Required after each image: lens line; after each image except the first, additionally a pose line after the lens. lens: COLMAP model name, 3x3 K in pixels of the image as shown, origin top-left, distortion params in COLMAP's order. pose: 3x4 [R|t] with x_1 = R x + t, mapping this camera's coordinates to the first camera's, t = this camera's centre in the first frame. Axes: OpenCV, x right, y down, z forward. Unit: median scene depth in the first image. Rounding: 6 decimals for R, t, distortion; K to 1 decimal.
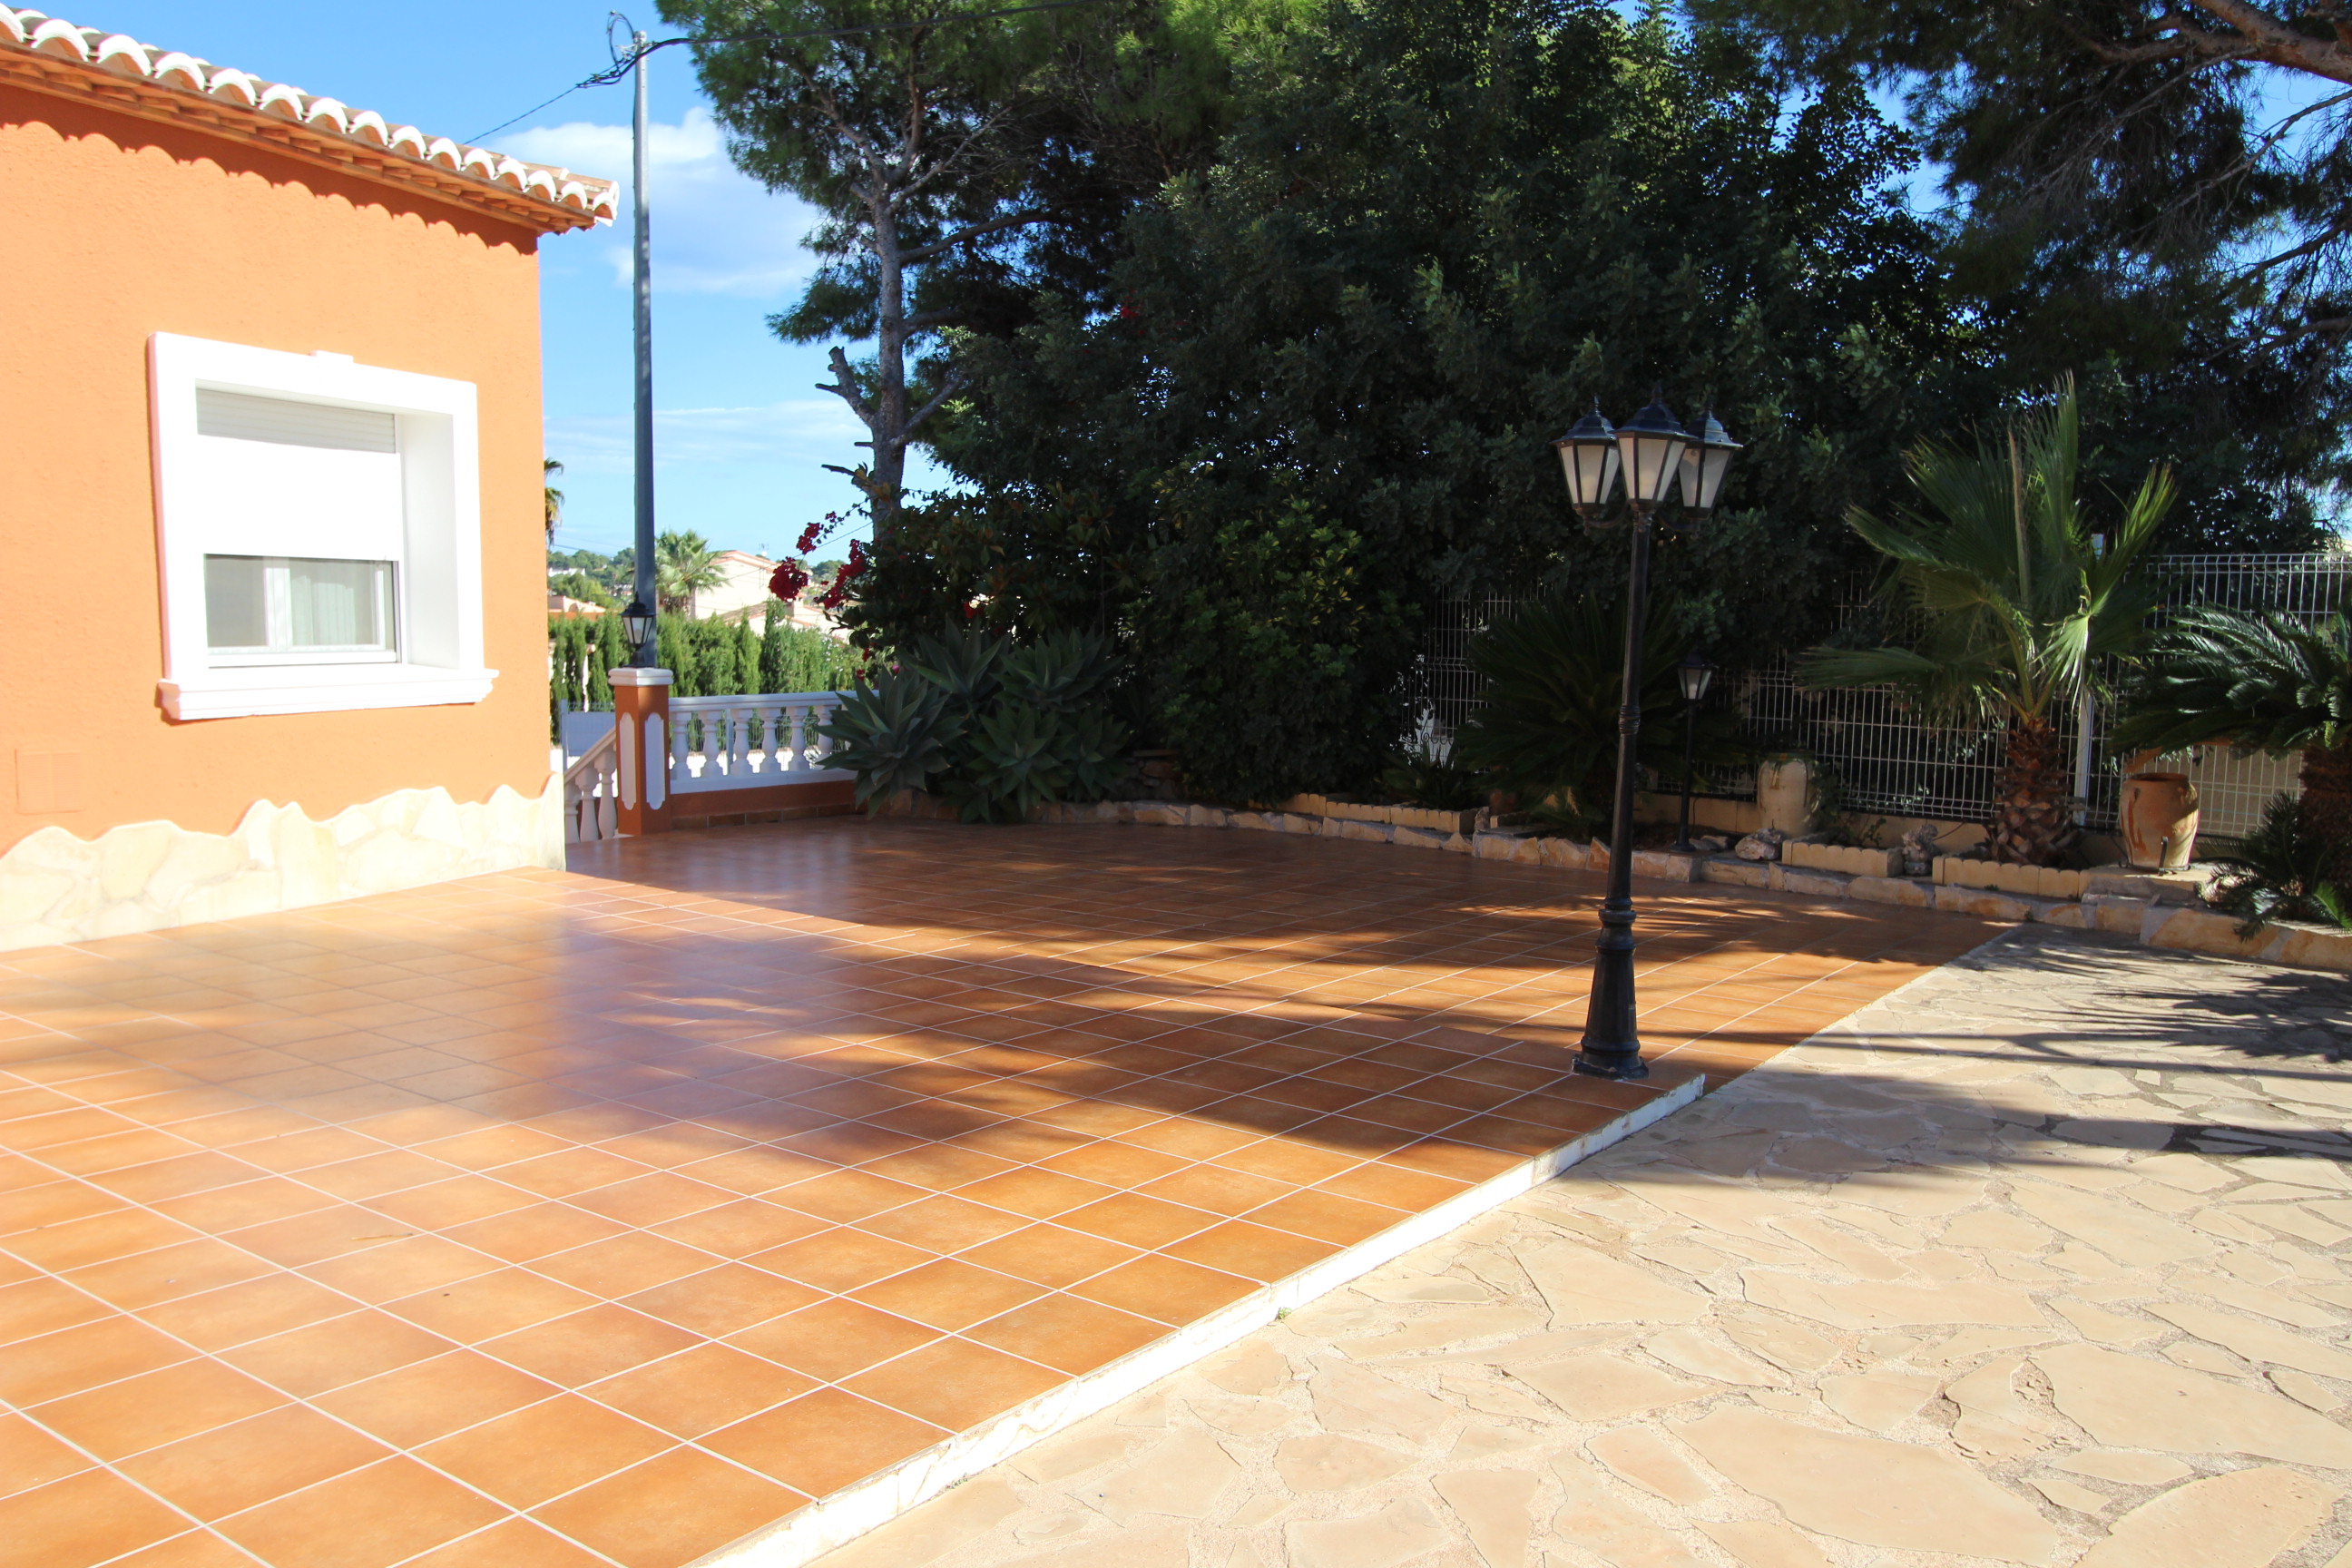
lens RADIAL K [[1870.9, 0, 1179.2], [0, 1870.9, 811.5], [0, 0, 1]] dist [-0.019486, 0.039071]
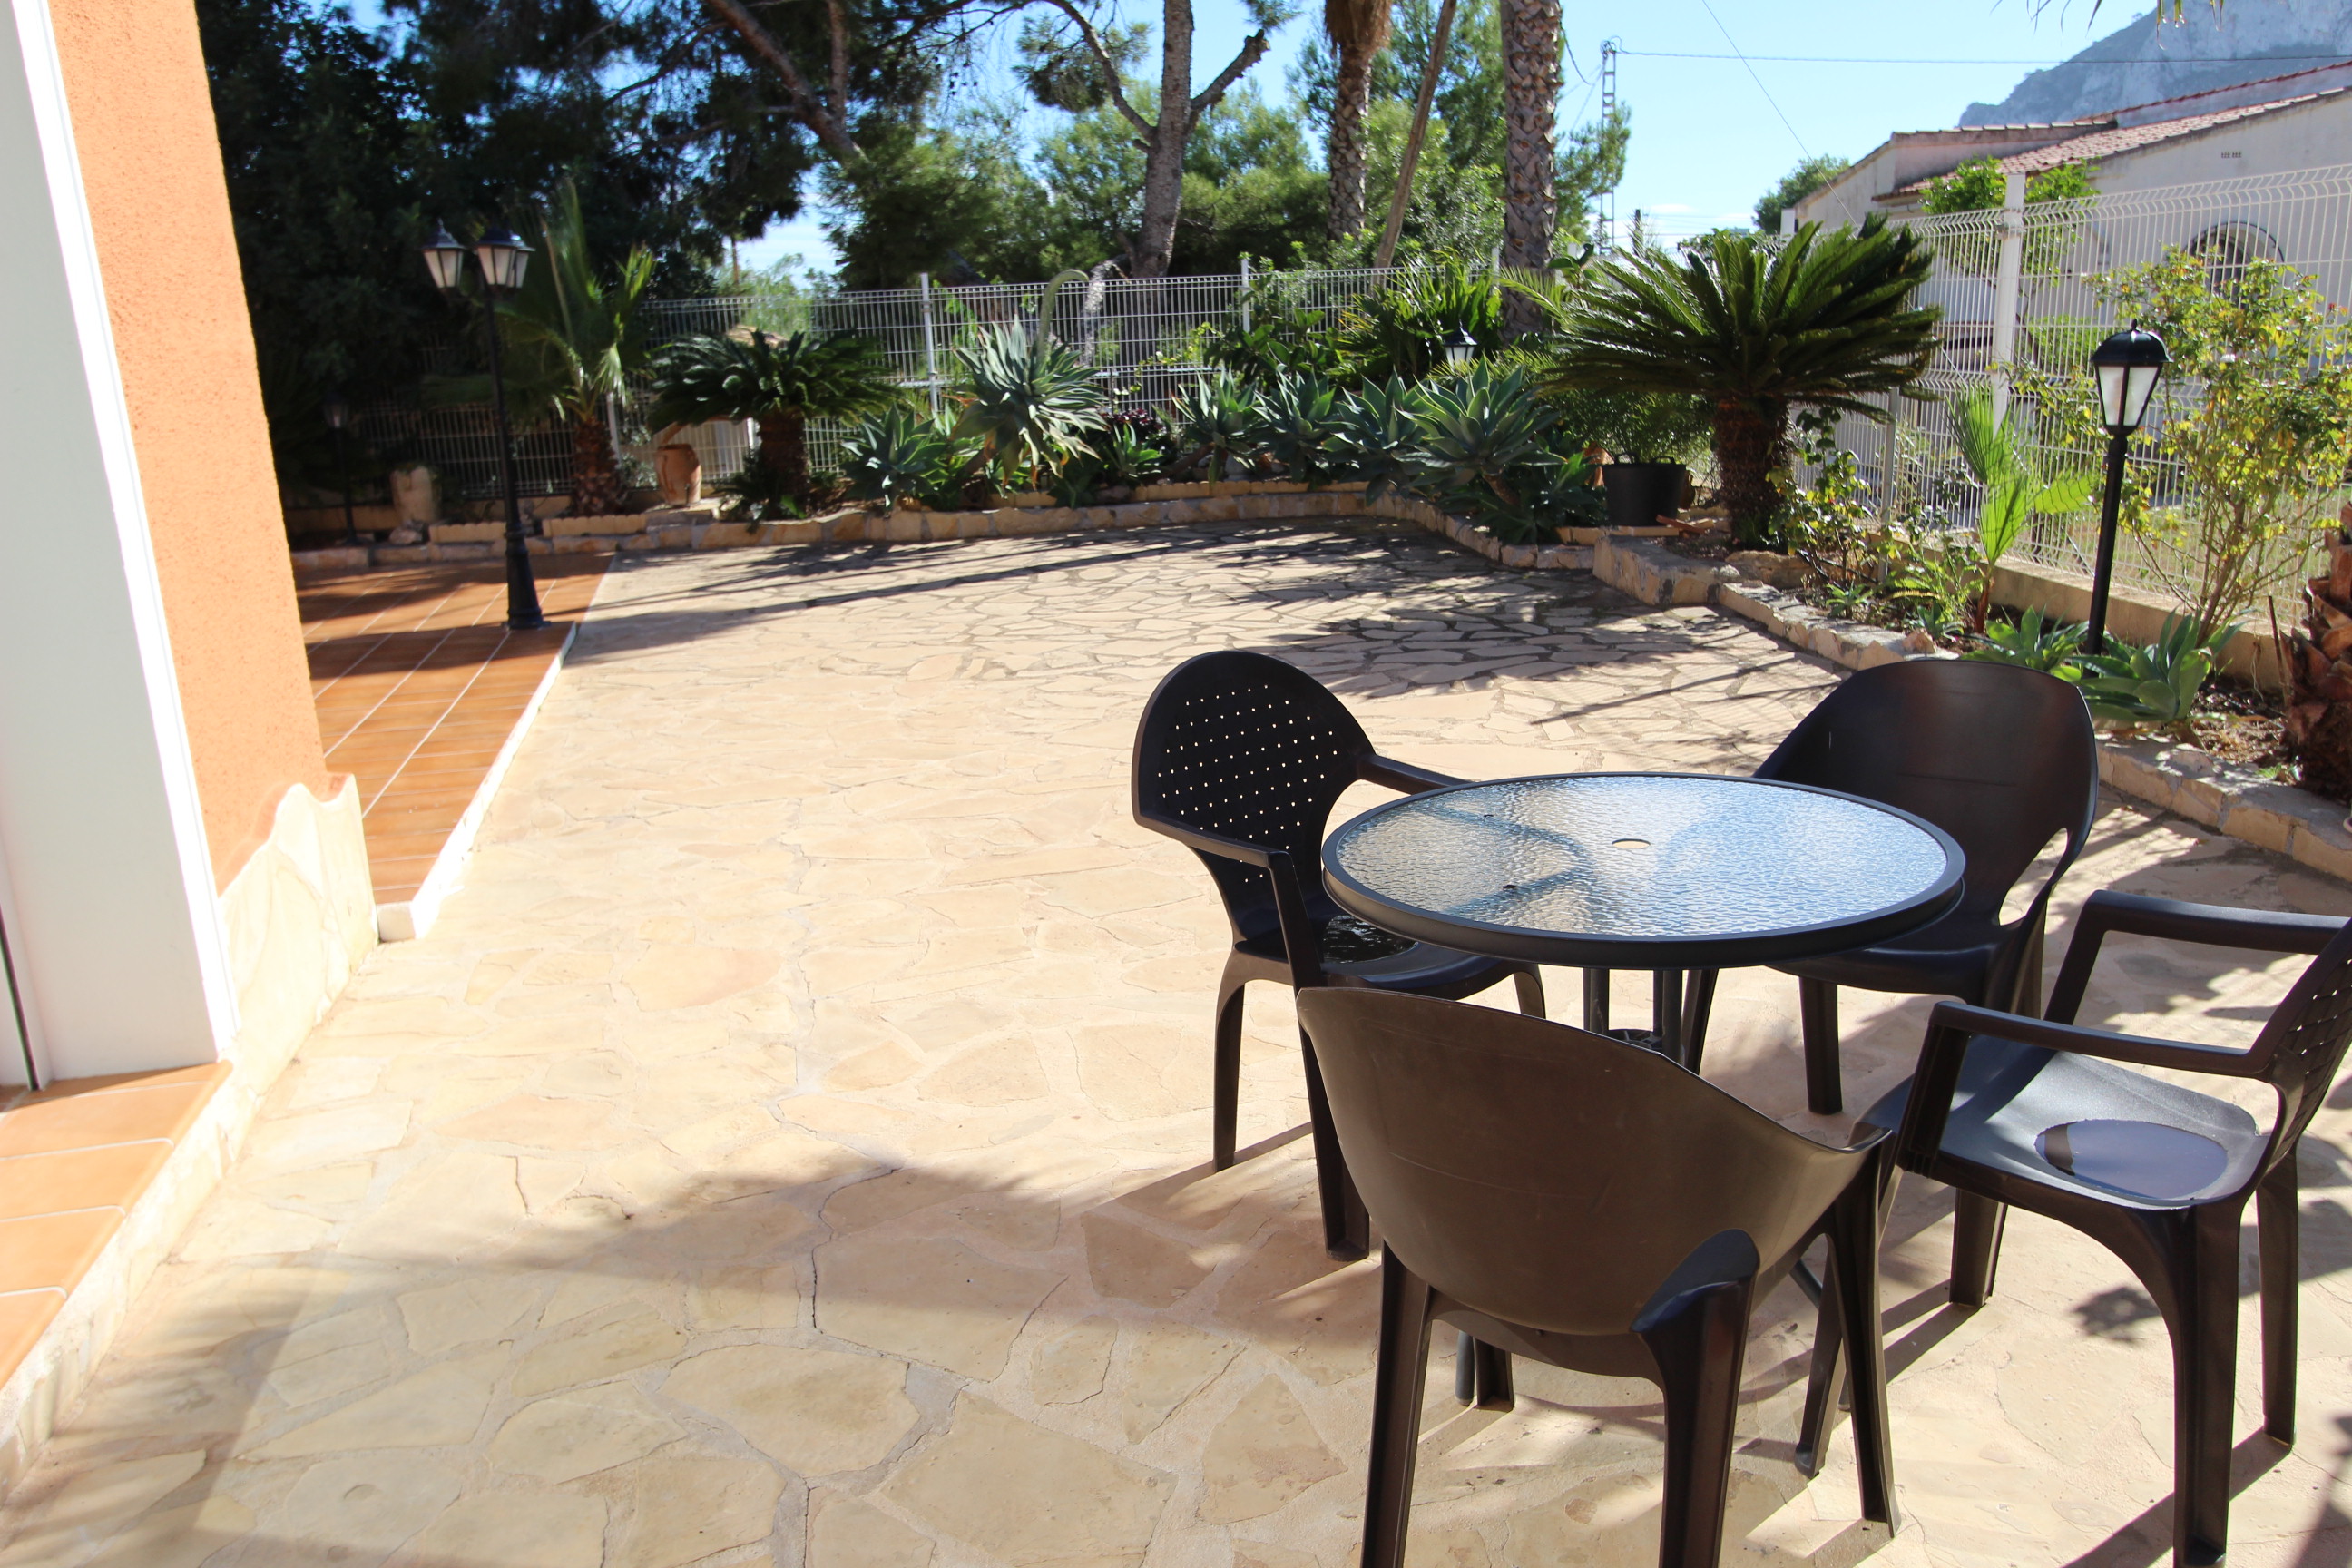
lens RADIAL K [[1870.9, 0, 1179.2], [0, 1870.9, 811.5], [0, 0, 1]] dist [-0.019486, 0.039071]
pose [[0.643286, -0.236580, 0.728158, -0.414637], [0.138555, 0.971331, 0.193182, 0.034753], [-0.752985, -0.023381, 0.657623, -0.356509]]
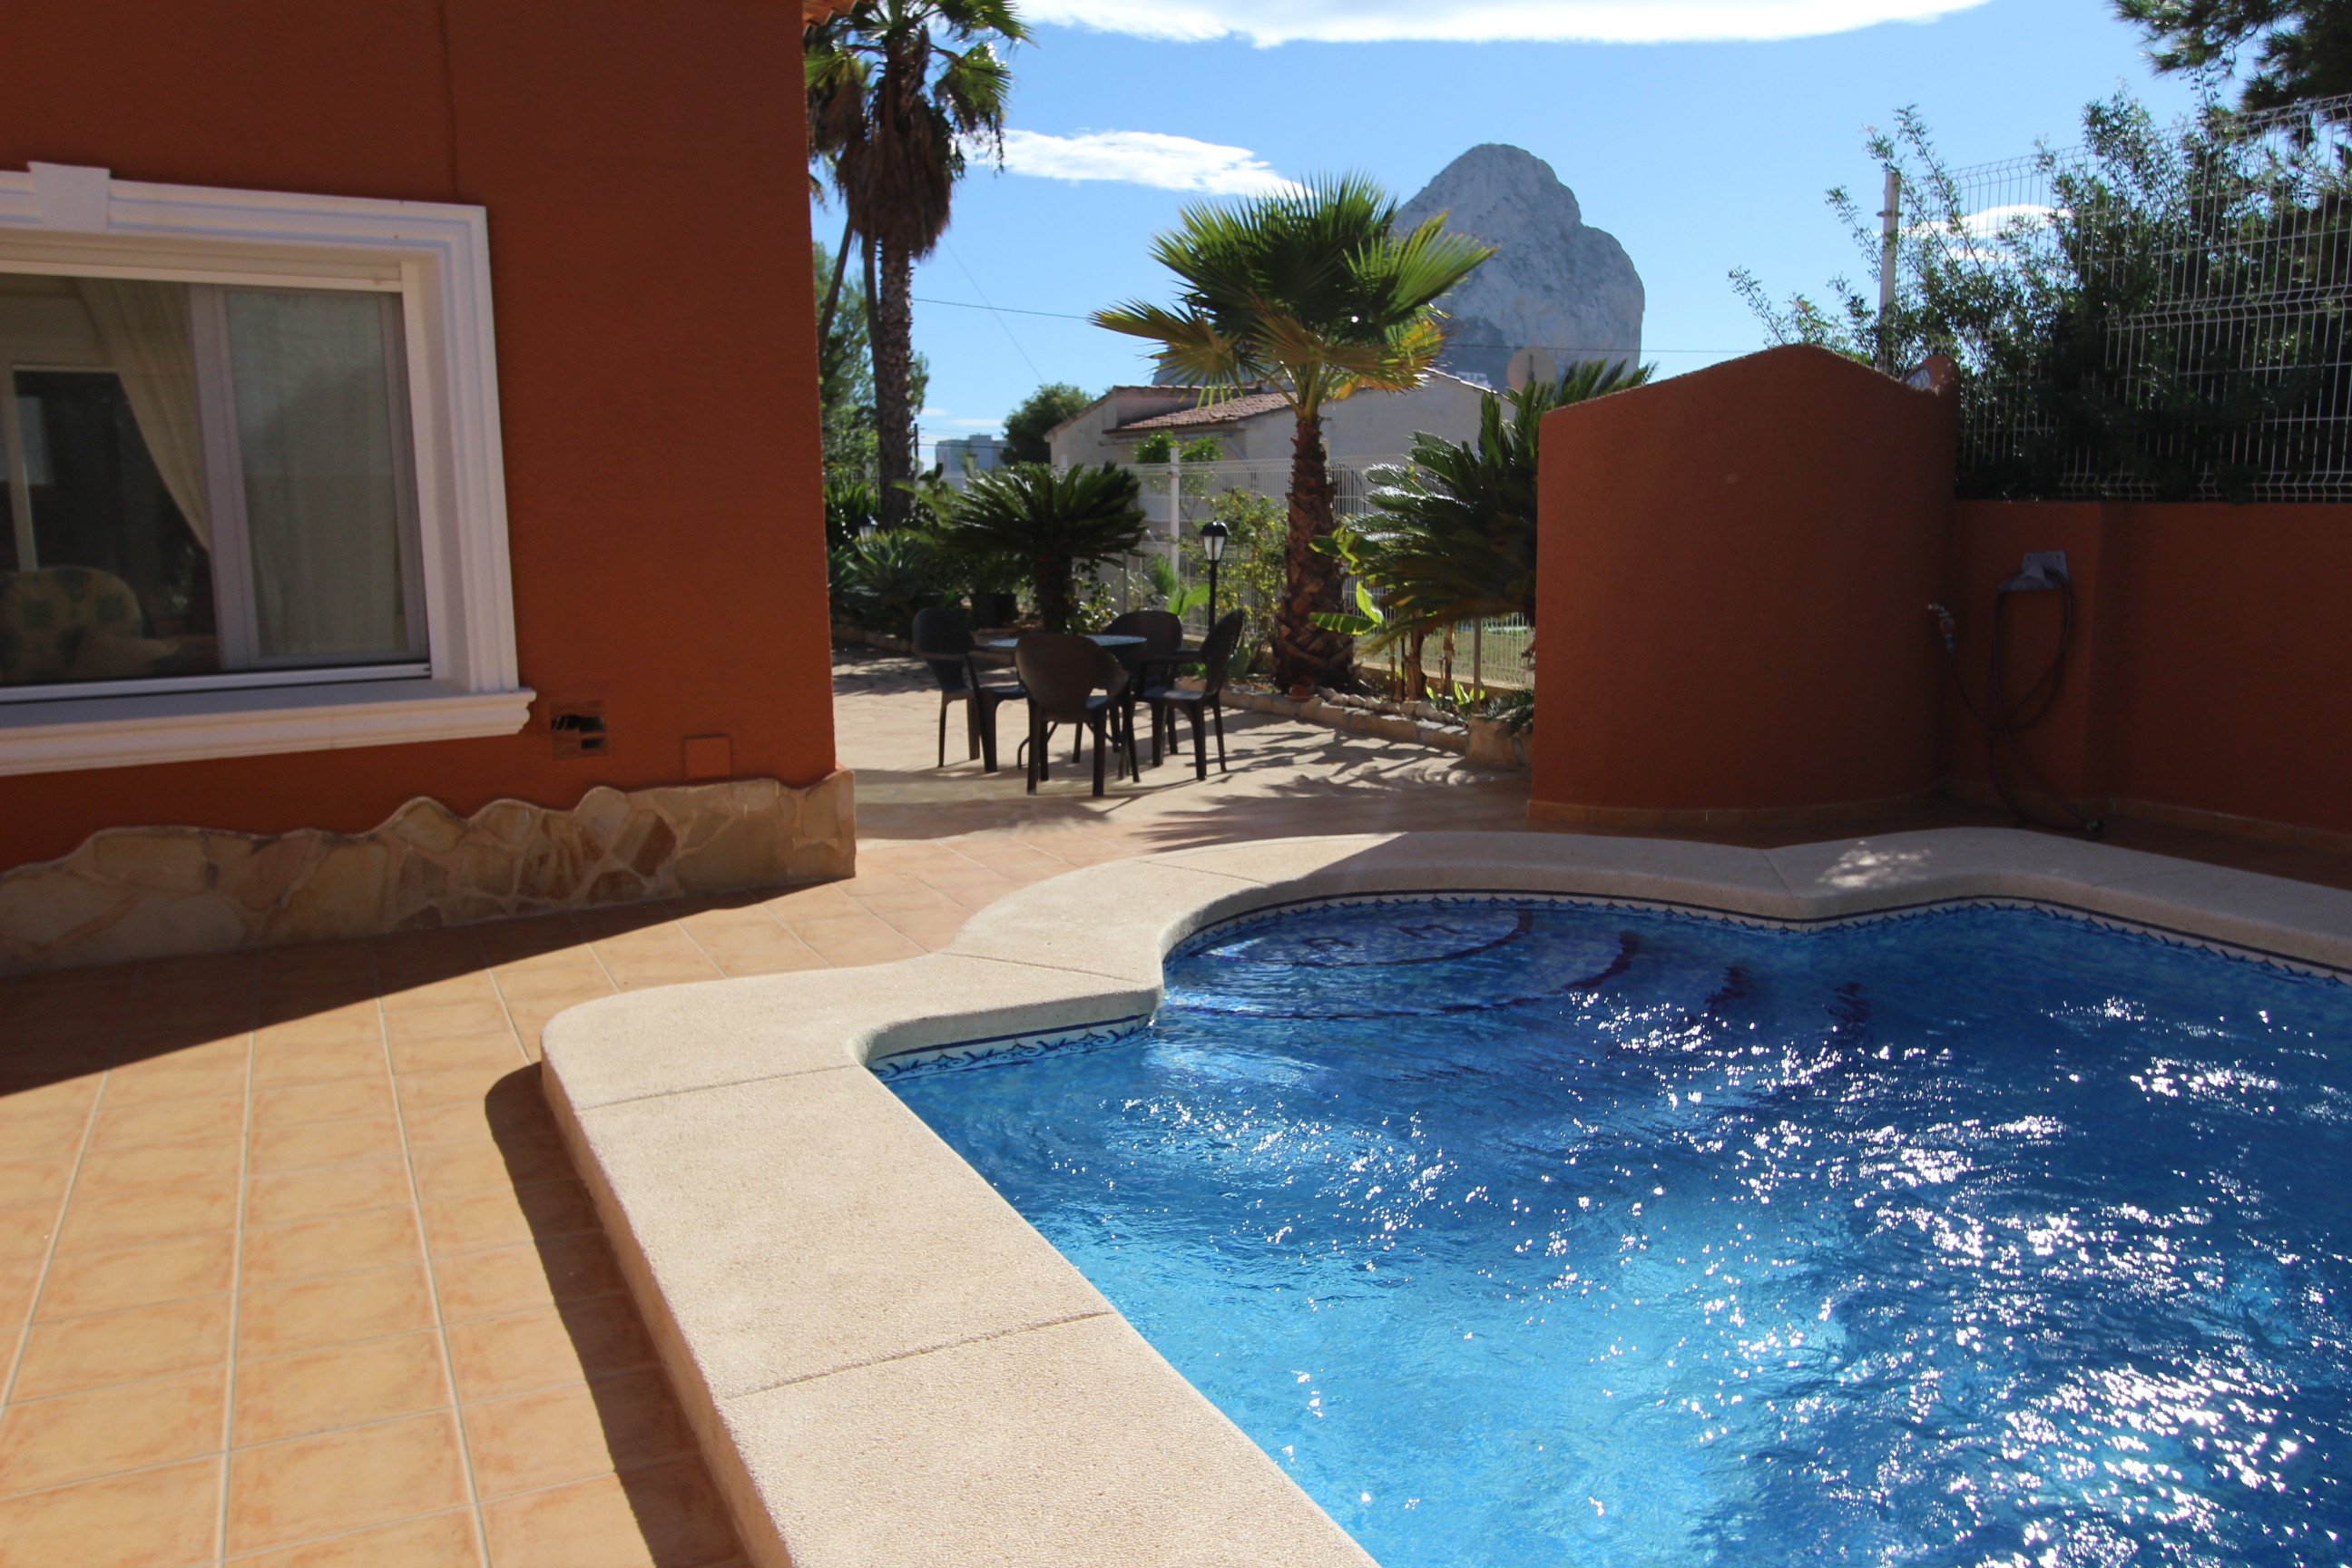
lens RADIAL K [[1870.9, 0, 1179.2], [0, 1870.9, 811.5], [0, 0, 1]] dist [-0.019486, 0.039071]
pose [[0.310751, -0.176616, 0.933938, -1.152126], [0.119253, 0.982065, 0.146038, 0.048304], [-0.942981, 0.065993, 0.326240, -0.622160]]
